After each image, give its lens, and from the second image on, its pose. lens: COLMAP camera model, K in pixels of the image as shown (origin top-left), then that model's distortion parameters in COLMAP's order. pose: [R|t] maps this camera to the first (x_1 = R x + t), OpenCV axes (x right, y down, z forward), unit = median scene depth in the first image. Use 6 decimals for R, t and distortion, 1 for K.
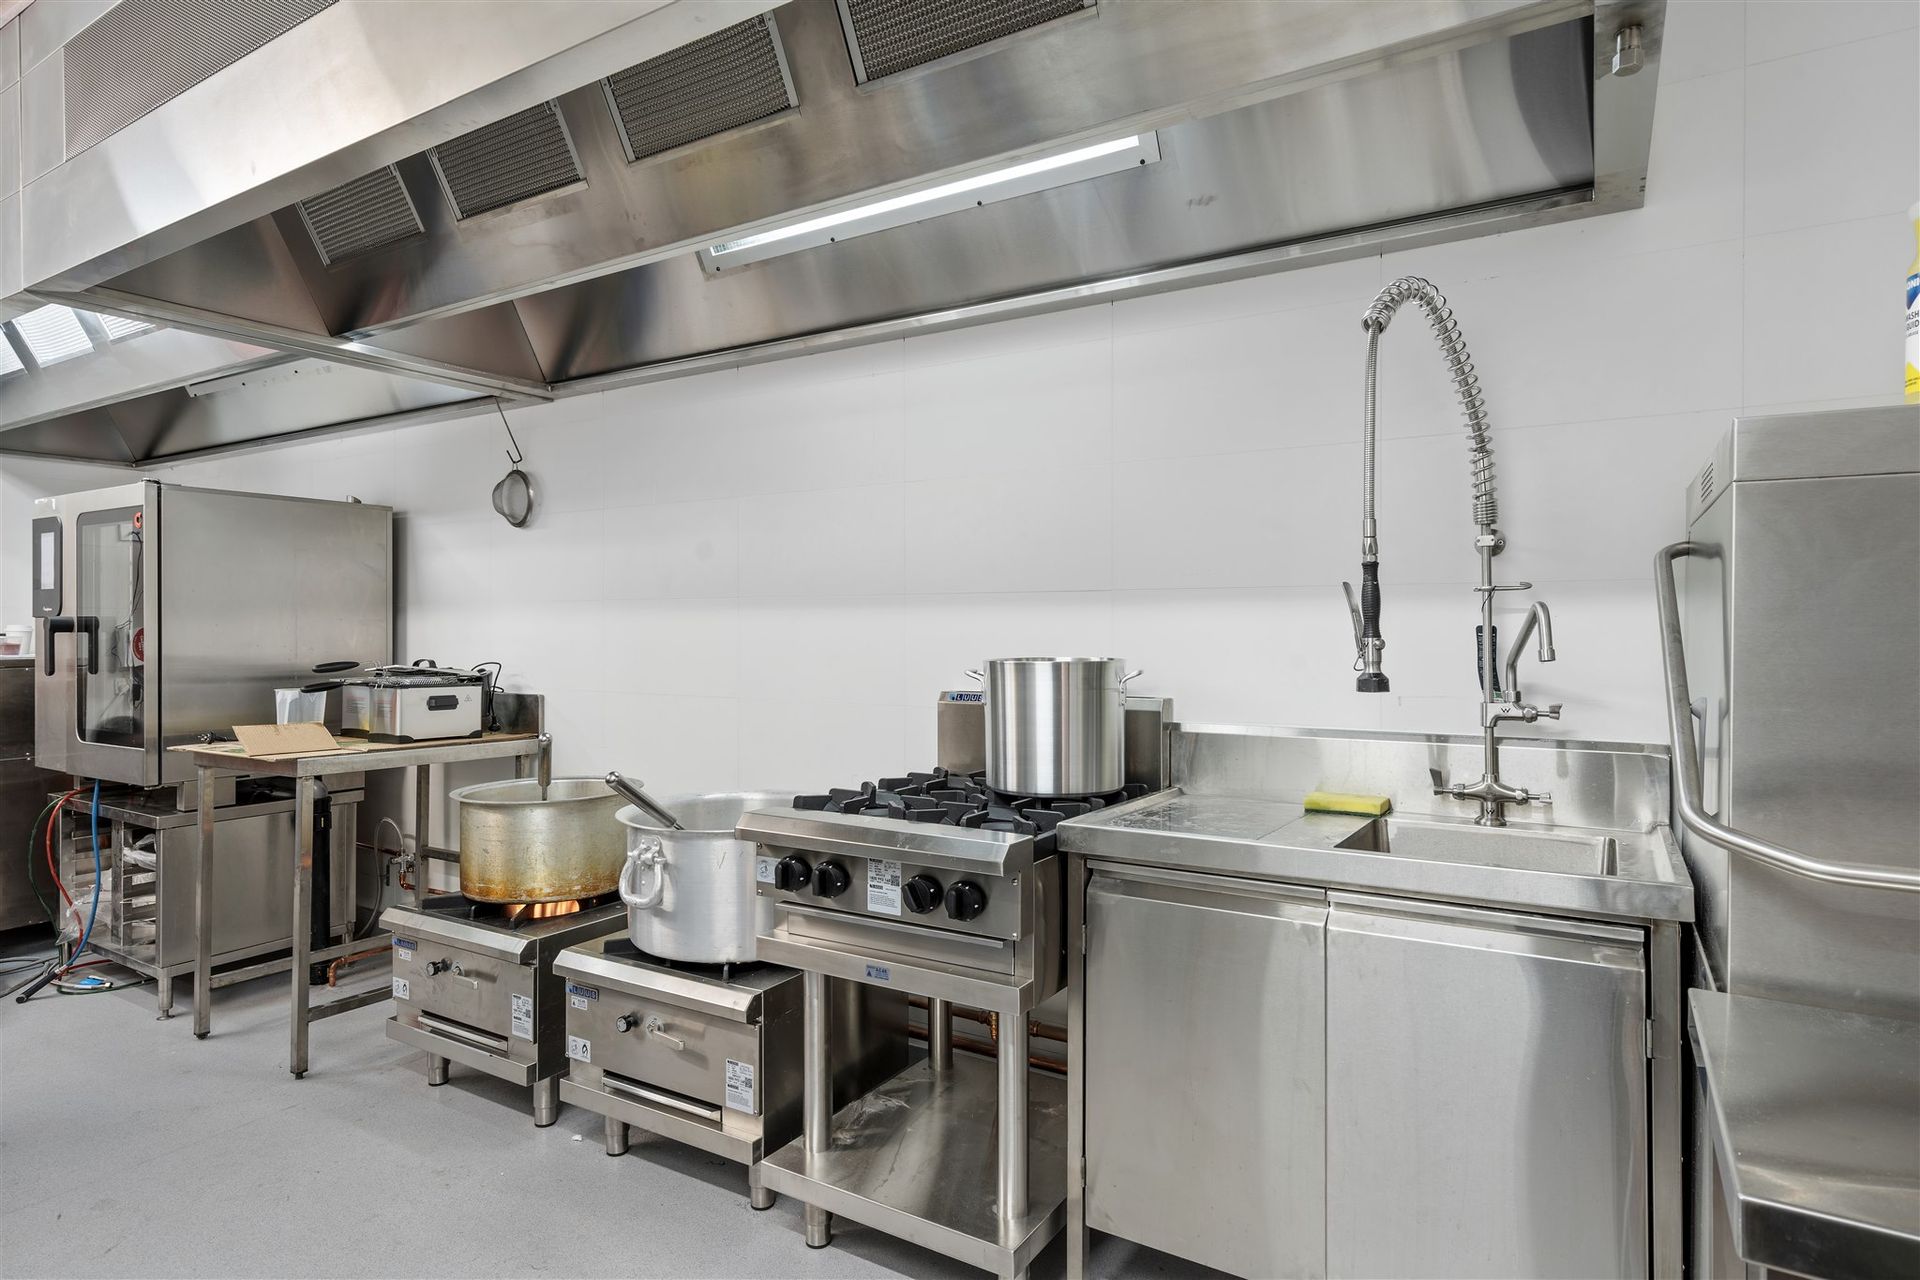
lens RADIAL K [[1060.4, 0, 970.1], [0, 1060.4, 621.3], [0, 0, 1]] dist [0.000556, 0.000114]
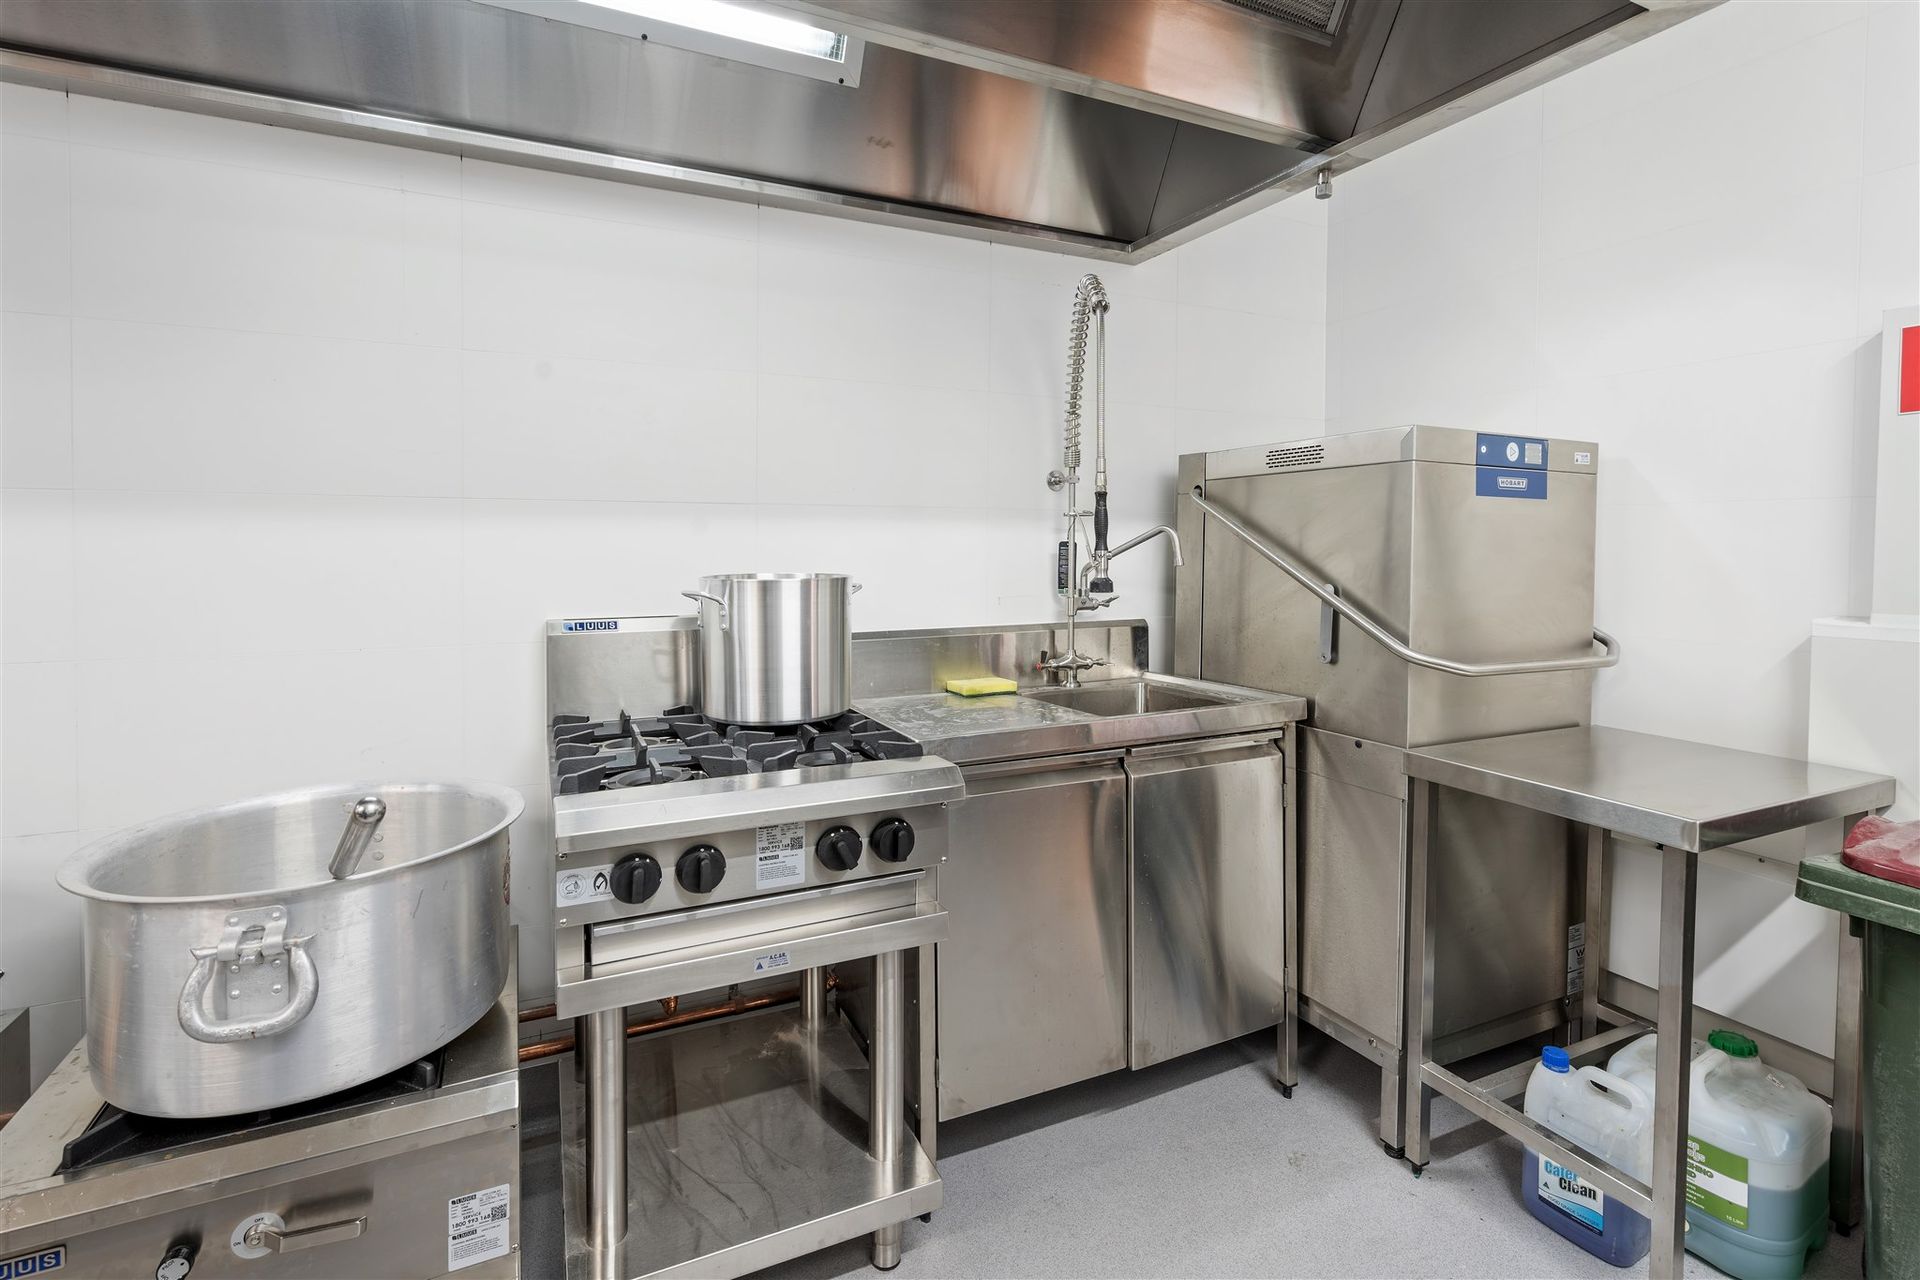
lens RADIAL K [[905.4, 0, 962.8], [0, 905.4, 561.8], [0, 0, 1]] dist [-0.000728, 0.000060]
pose [[0.541004, -0.015449, 0.840878, -0.488608], [-0.008711, 0.999675, 0.023971, 0.002715], [-0.840975, -0.020293, 0.540693, 0.412135]]
